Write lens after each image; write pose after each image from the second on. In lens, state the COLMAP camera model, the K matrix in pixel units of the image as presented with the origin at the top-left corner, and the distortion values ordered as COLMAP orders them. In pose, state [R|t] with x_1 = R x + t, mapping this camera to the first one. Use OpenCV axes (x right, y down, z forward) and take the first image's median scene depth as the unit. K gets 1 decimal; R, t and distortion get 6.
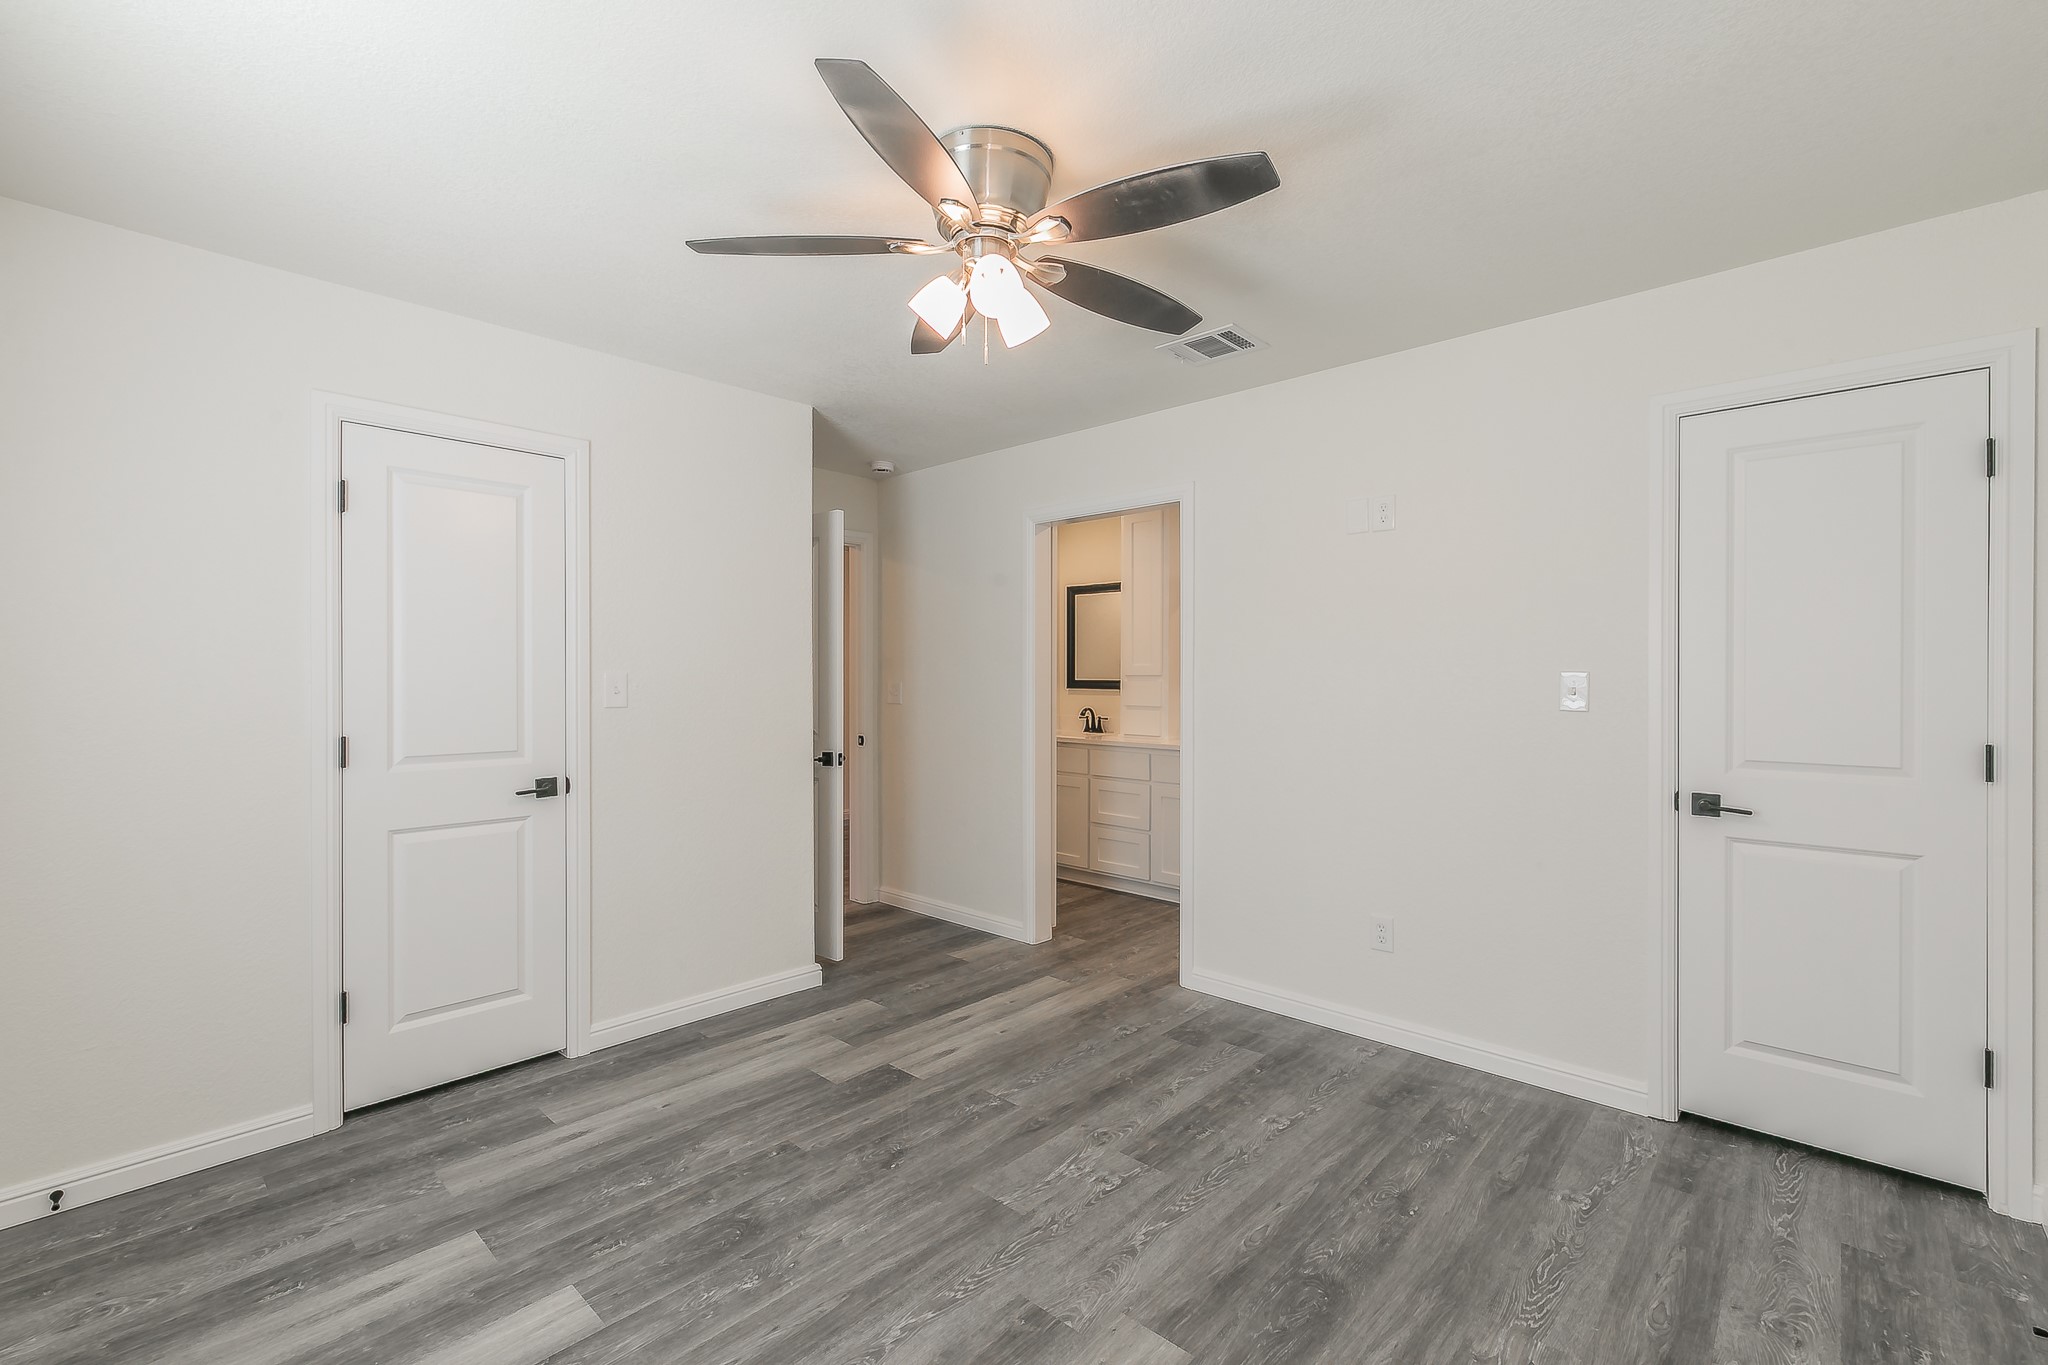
lens RADIAL K [[878.3, 0, 1024.0], [0, 878.3, 682.5], [0, 0, 1]] dist [-0.000103, -0.000263]
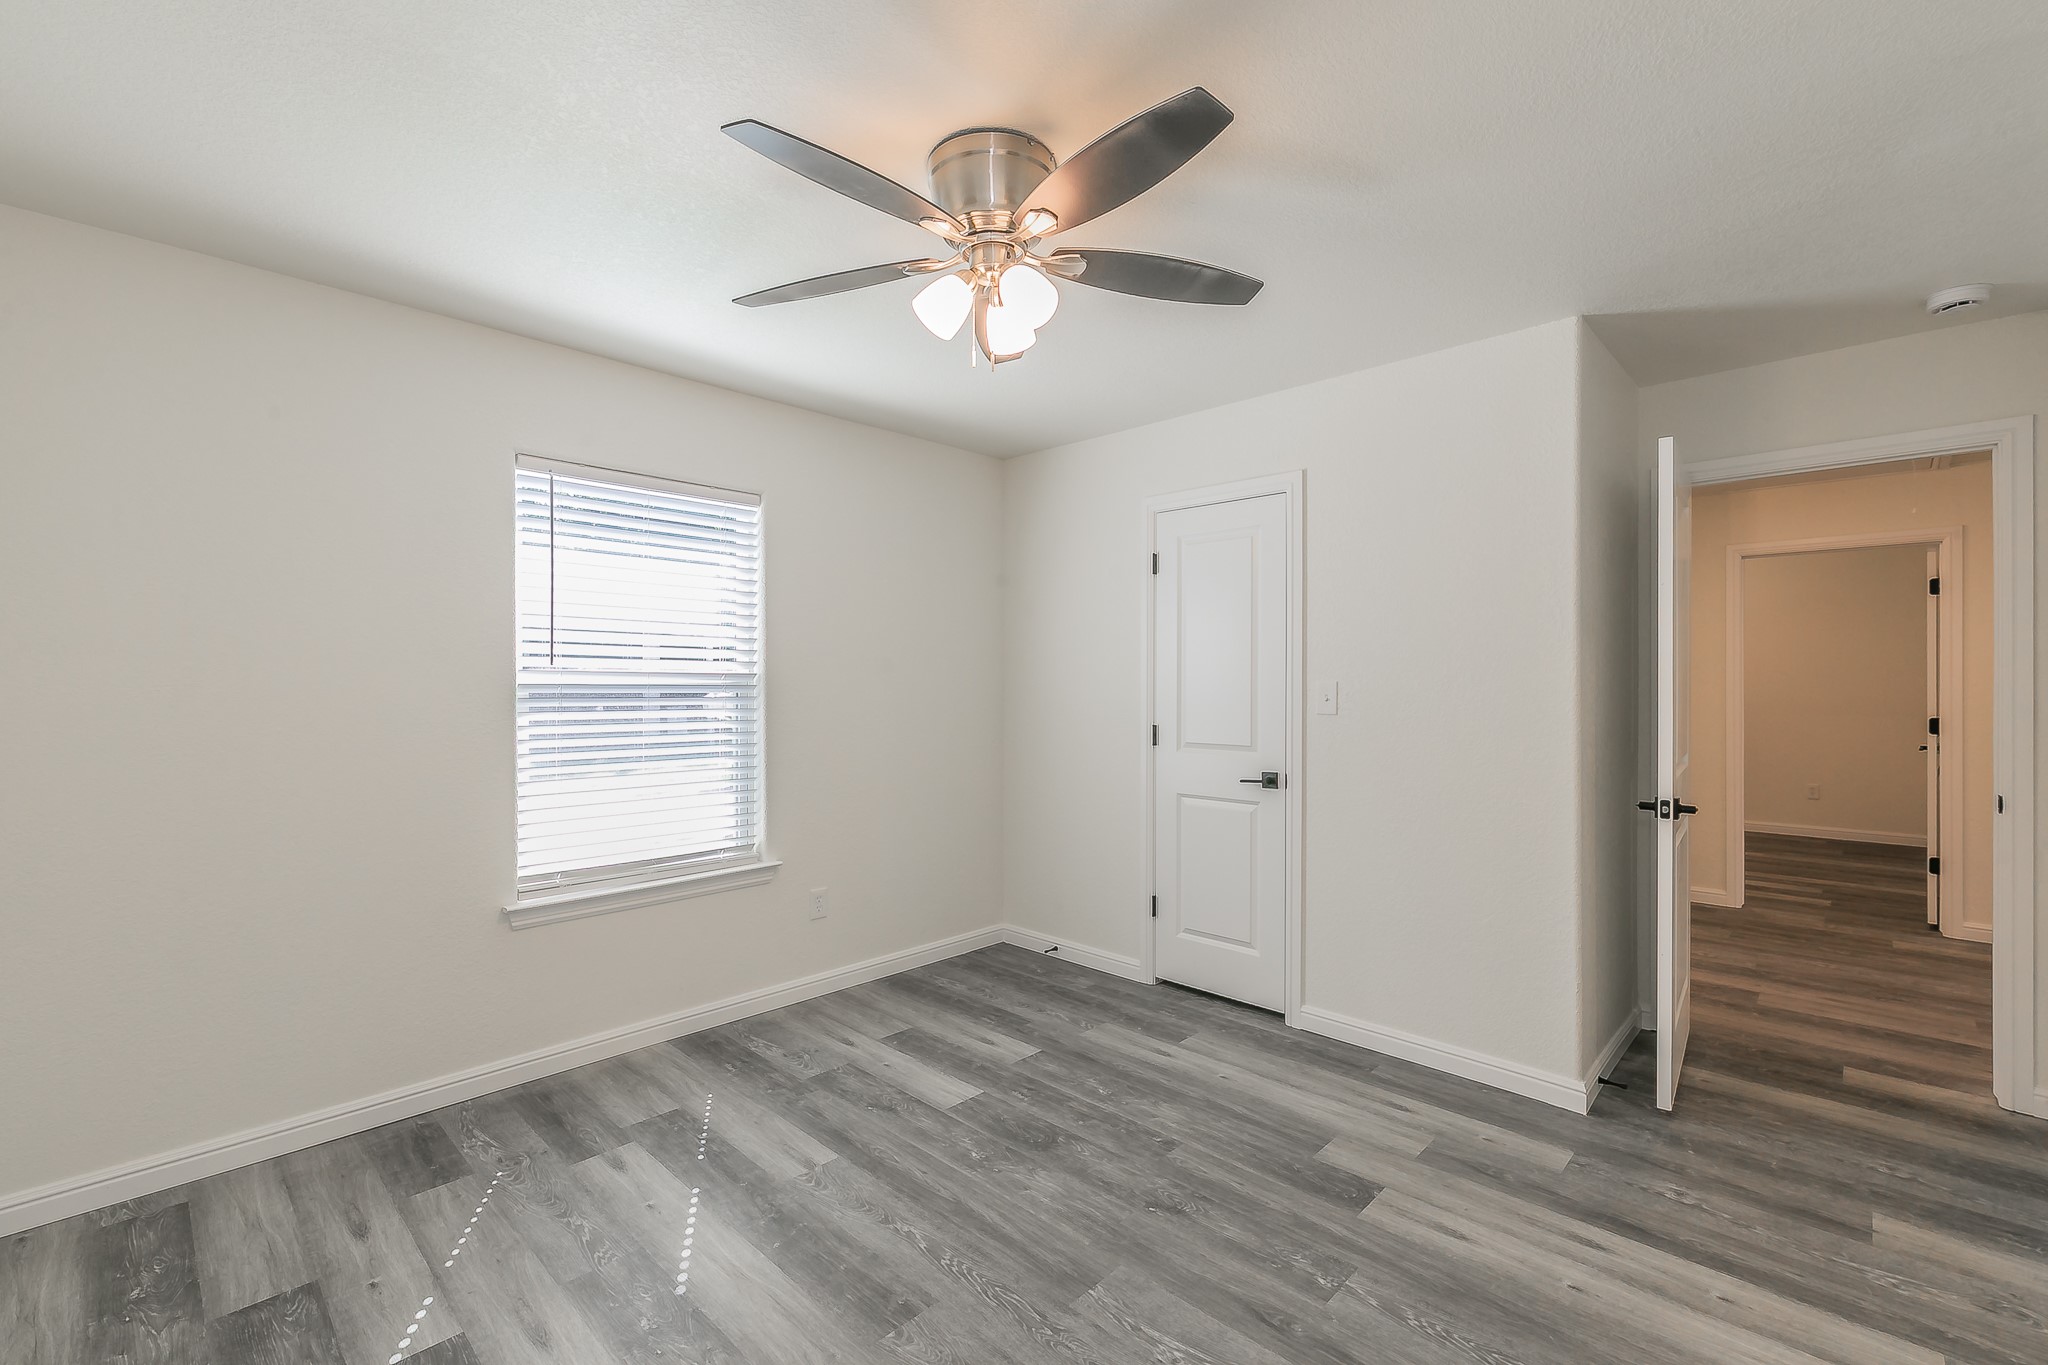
lens RADIAL K [[893.9, 0, 1043.4], [0, 893.9, 684.8], [0, 0, 1]] dist [-0.001151, -0.000344]
pose [[-0.011398, 0.005177, -0.999922, 0.743334], [-0.009705, 0.999939, 0.005288, -0.011957], [0.999888, 0.009764, -0.011347, 0.823858]]
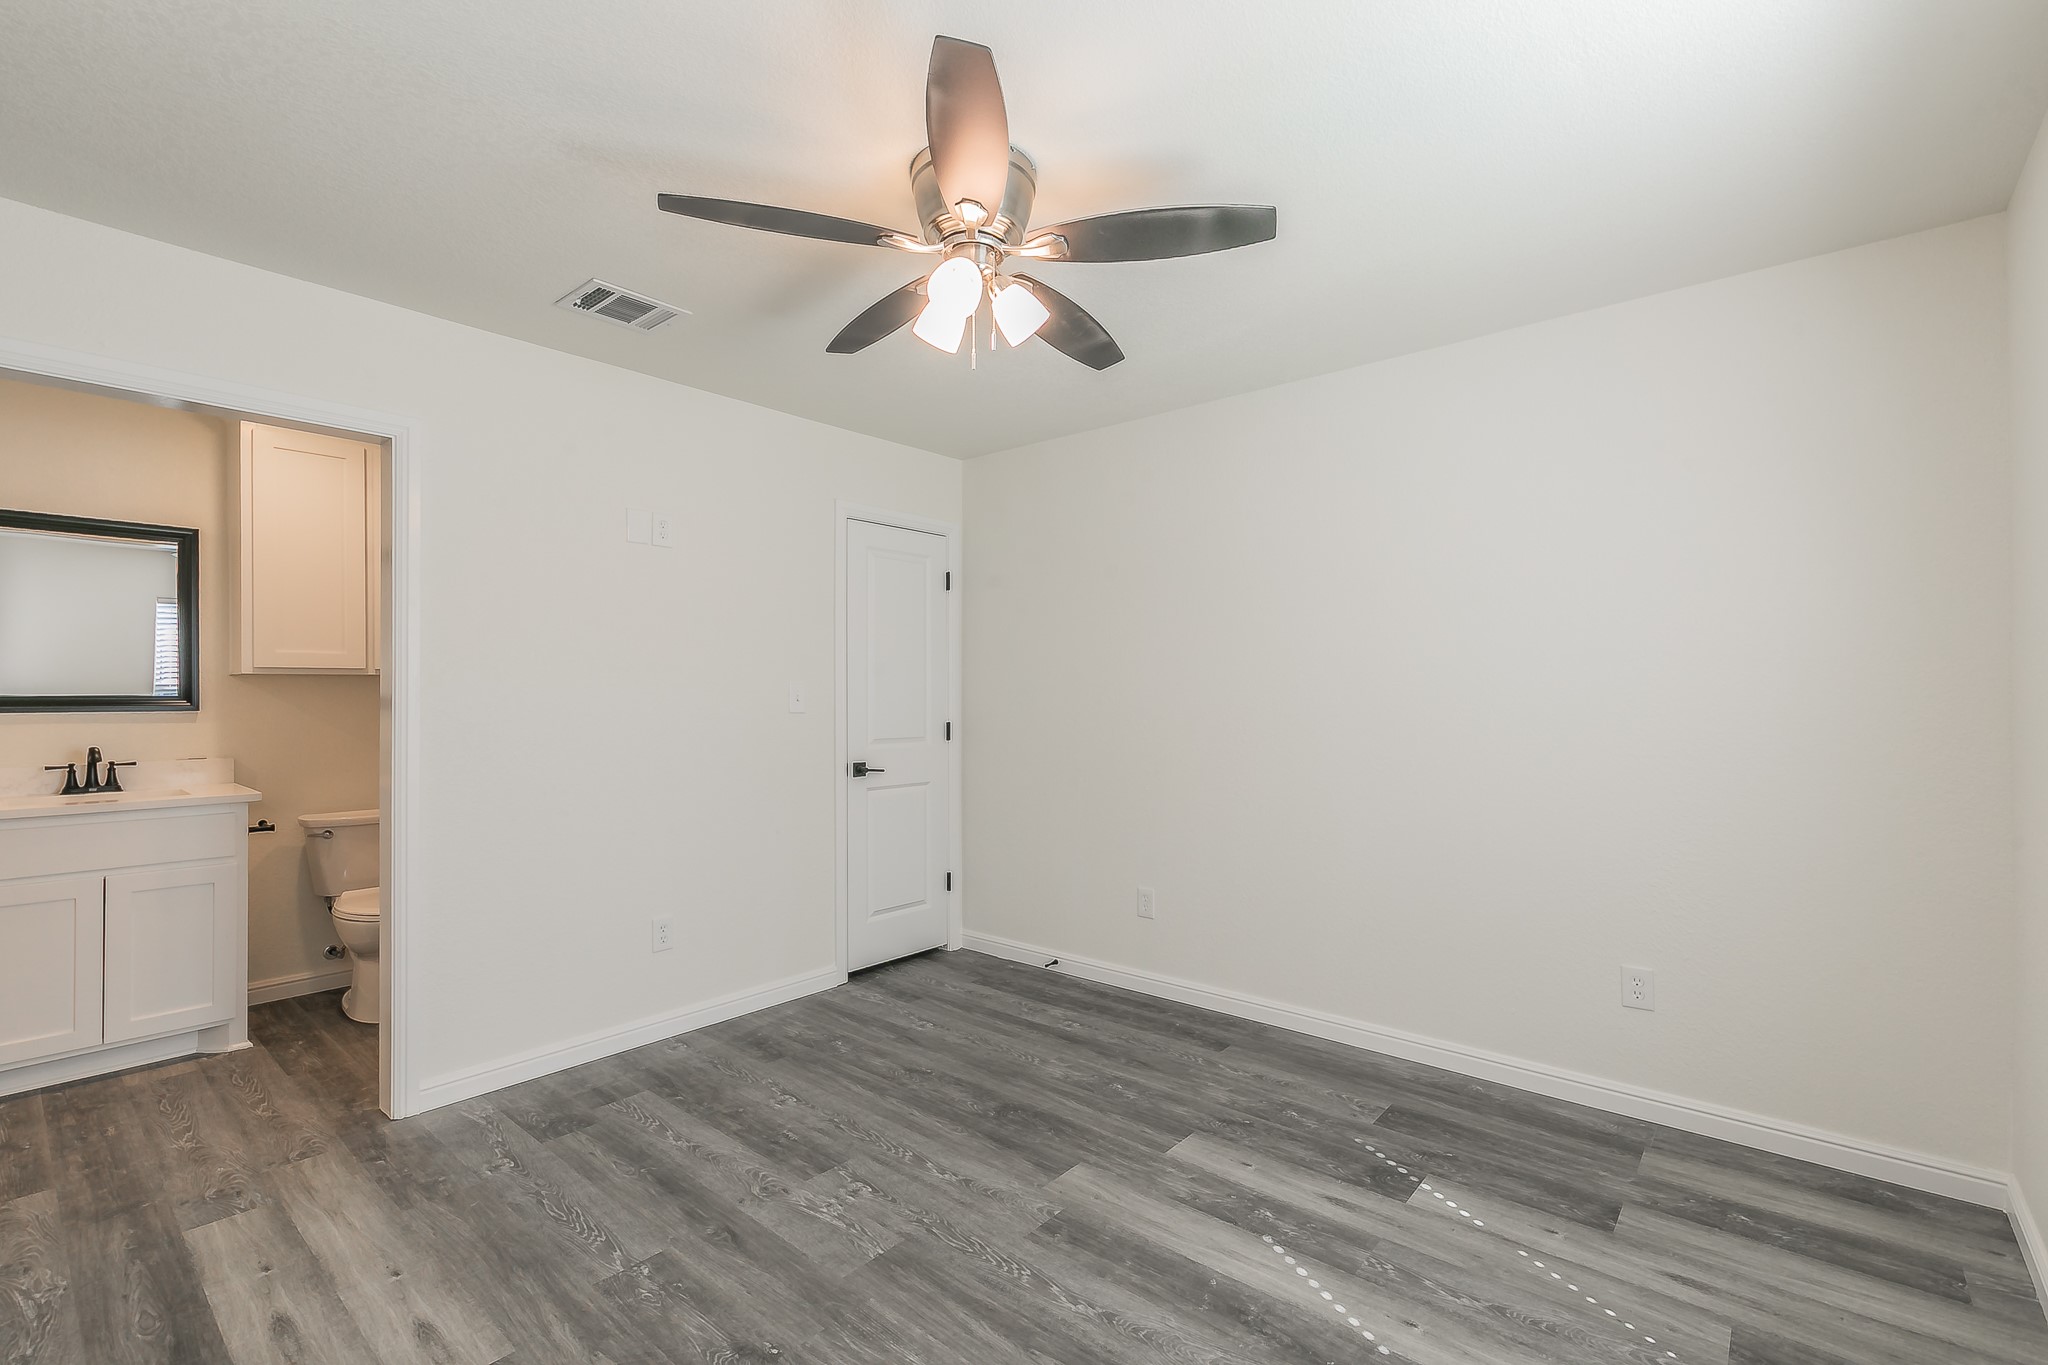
lens RADIAL K [[878.3, 0, 1024.0], [0, 878.3, 682.5], [0, 0, 1]] dist [-0.000103, -0.000263]
pose [[-0.027283, 0.021086, 0.999405, -0.821621], [0.011609, 0.999717, -0.020775, 0.016669], [-0.999560, 0.011035, -0.027520, 0.748820]]
